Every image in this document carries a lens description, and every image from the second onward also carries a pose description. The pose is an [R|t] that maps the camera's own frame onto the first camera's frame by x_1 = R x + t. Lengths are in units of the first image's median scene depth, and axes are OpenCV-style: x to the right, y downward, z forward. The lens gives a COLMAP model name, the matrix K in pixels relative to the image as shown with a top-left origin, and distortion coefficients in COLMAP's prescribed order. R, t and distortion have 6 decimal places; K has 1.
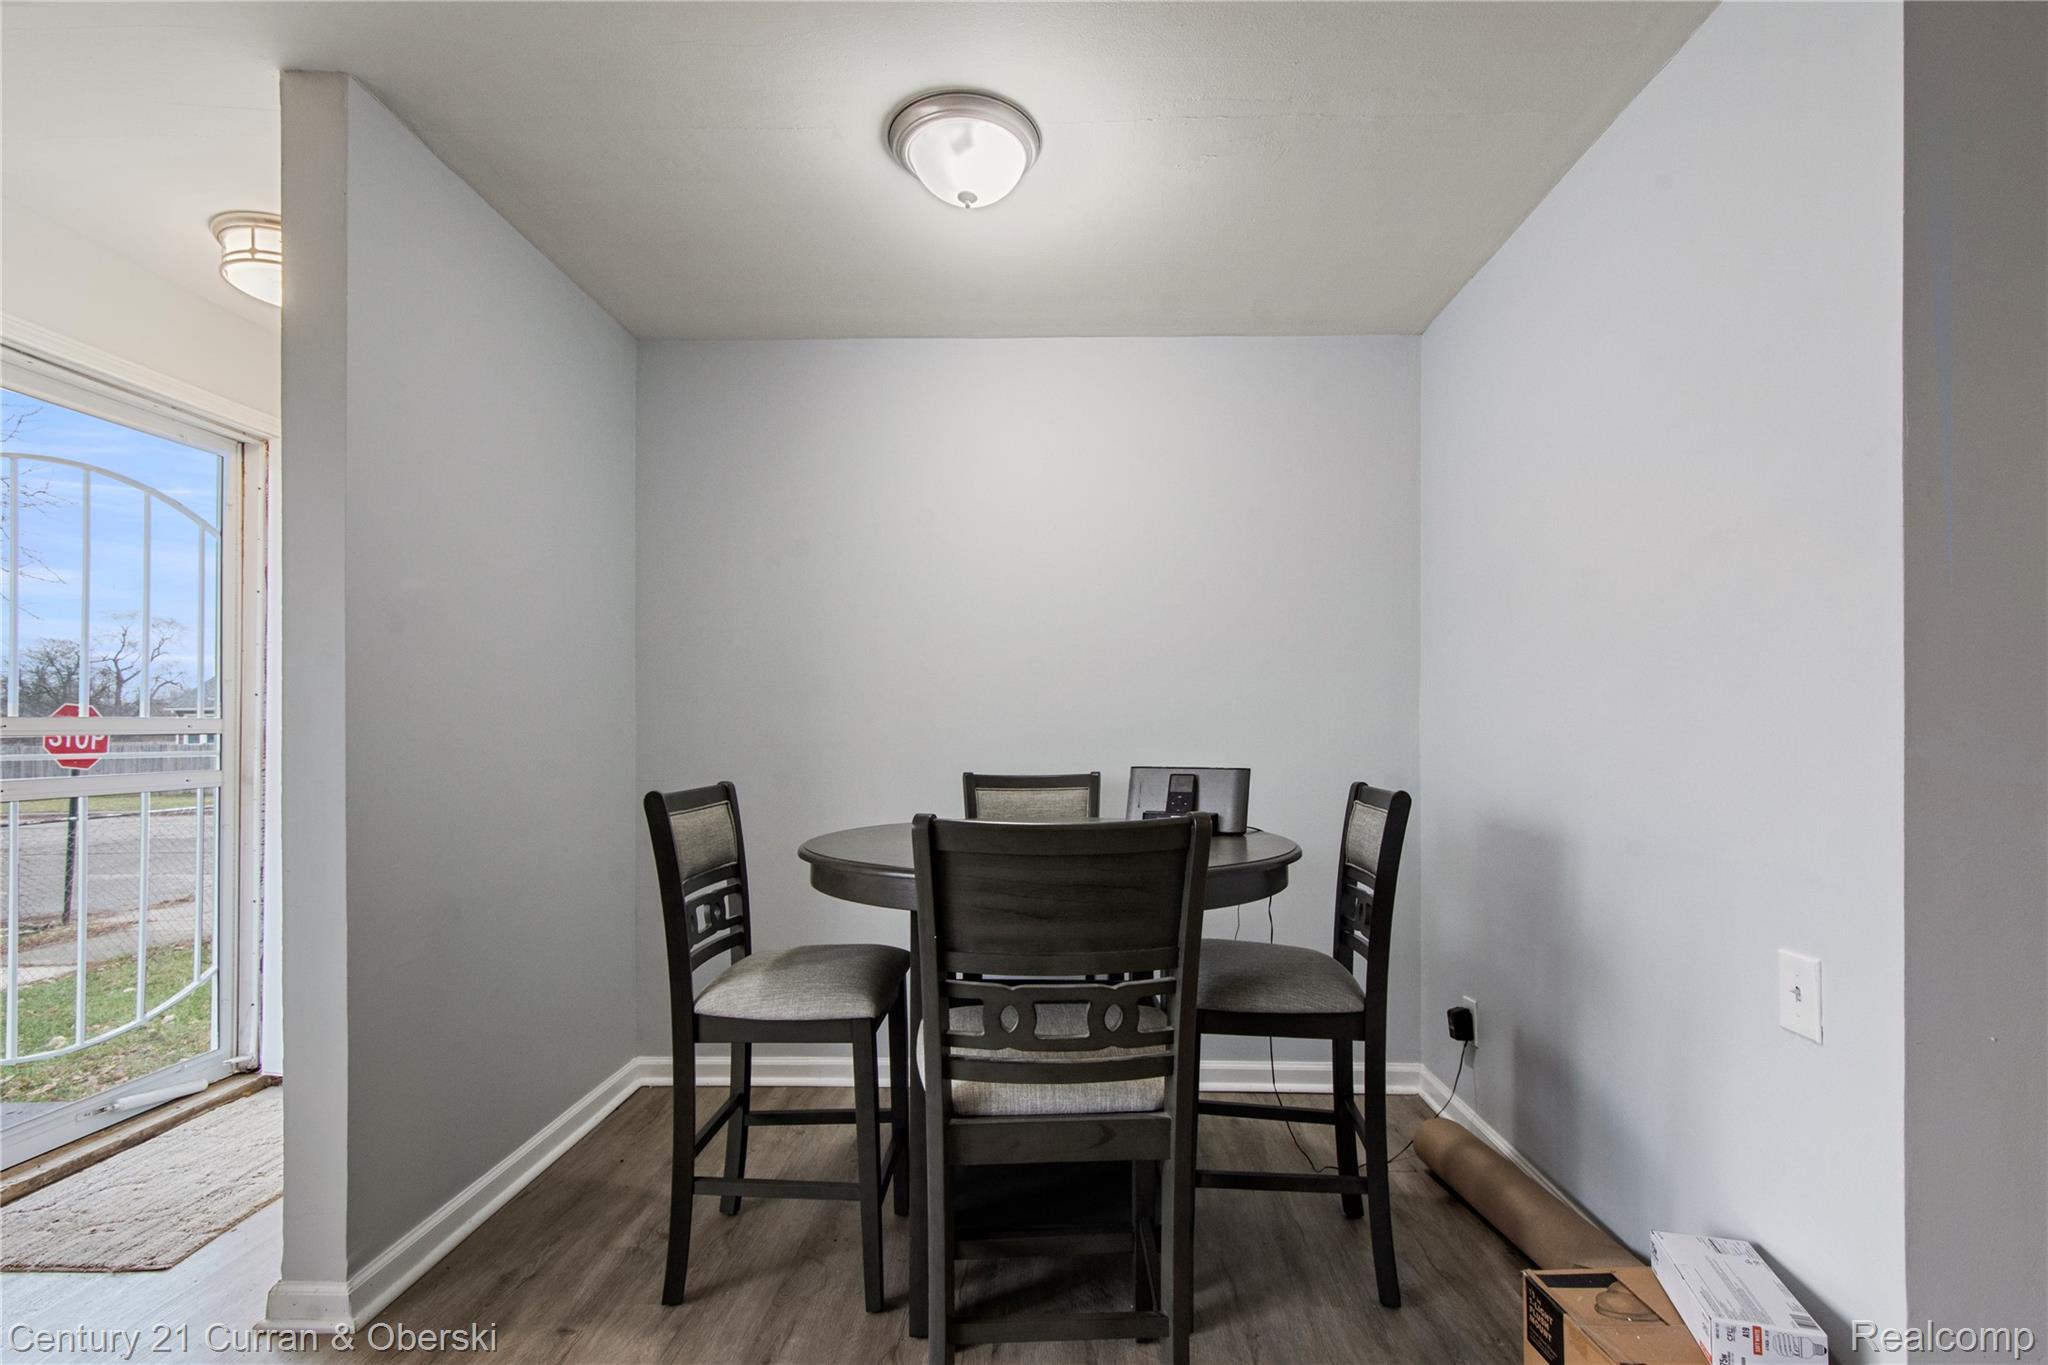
lens RADIAL K [[939.2, 0, 1049.1], [0, 939.2, 740.7], [0, 0, 1]] dist [0.009145, -0.000161]
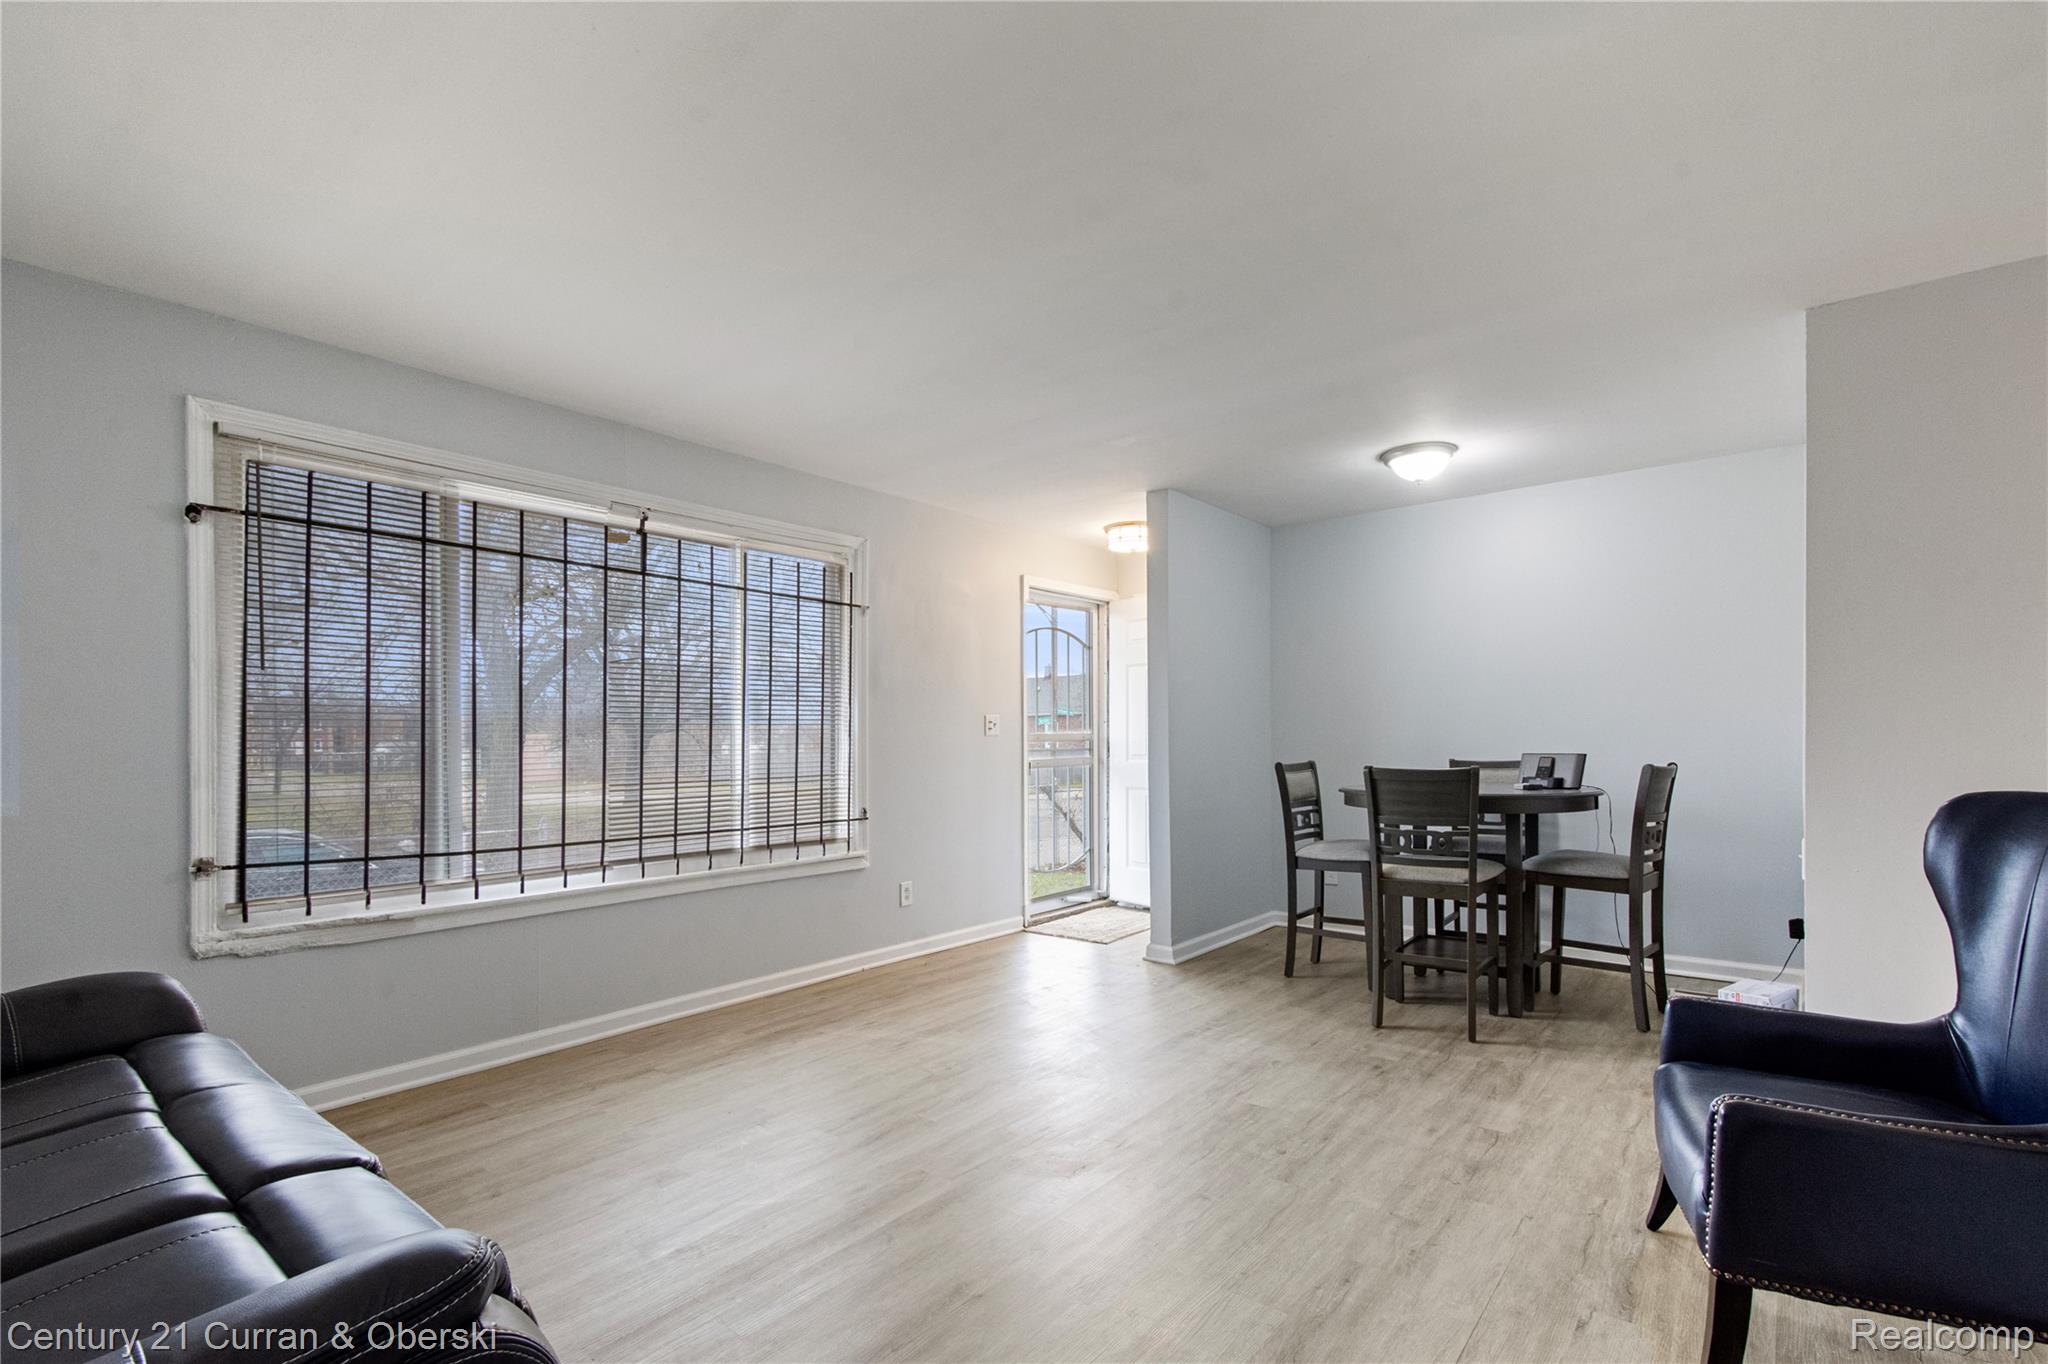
lens RADIAL K [[939.2, 0, 1049.1], [0, 939.2, 740.2], [0, 0, 1]] dist [0.009145, -0.000161]
pose [[0.797812, -0.008840, -0.602842, 0.504883], [0.005872, 0.999959, -0.006893, 0.009416], [0.602878, 0.001959, 0.797831, -1.144652]]
